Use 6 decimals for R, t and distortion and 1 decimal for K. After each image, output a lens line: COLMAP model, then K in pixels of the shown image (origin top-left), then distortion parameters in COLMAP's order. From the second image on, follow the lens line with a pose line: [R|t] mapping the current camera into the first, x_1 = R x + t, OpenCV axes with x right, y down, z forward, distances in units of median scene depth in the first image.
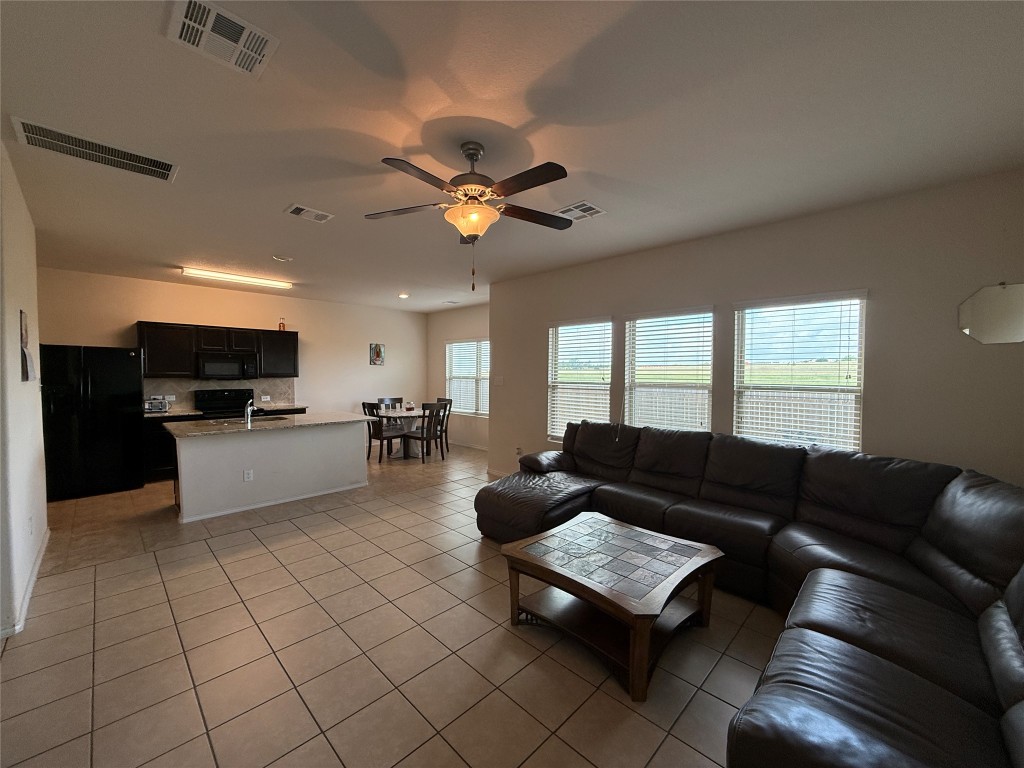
lens RADIAL K [[409.0, 0, 511.0], [0, 409.0, 389.2], [0, 0, 1]] dist [0.001571, -0.000370]
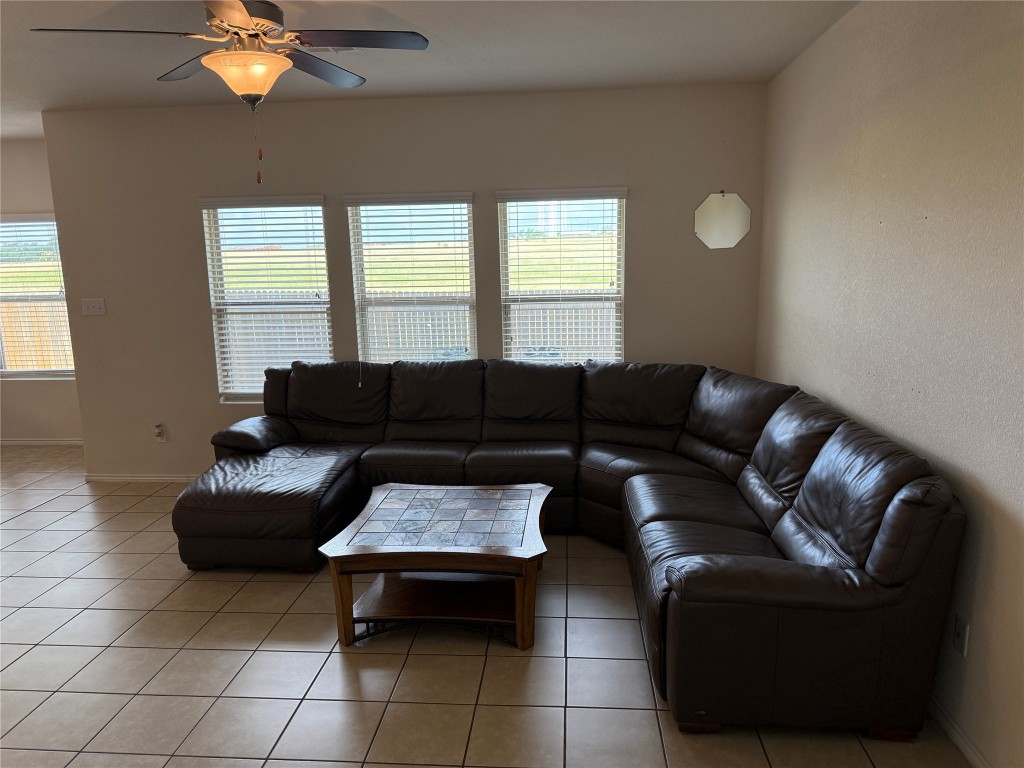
lens RADIAL K [[721.1, 0, 512.9], [0, 721.1, 390.7], [0, 0, 1]] dist [0.083194, -0.123251]
pose [[0.762213, -0.138649, 0.632304, -0.390251], [0.052147, 0.986770, 0.153513, -0.050192], [-0.645223, -0.084037, 0.759358, -0.117397]]
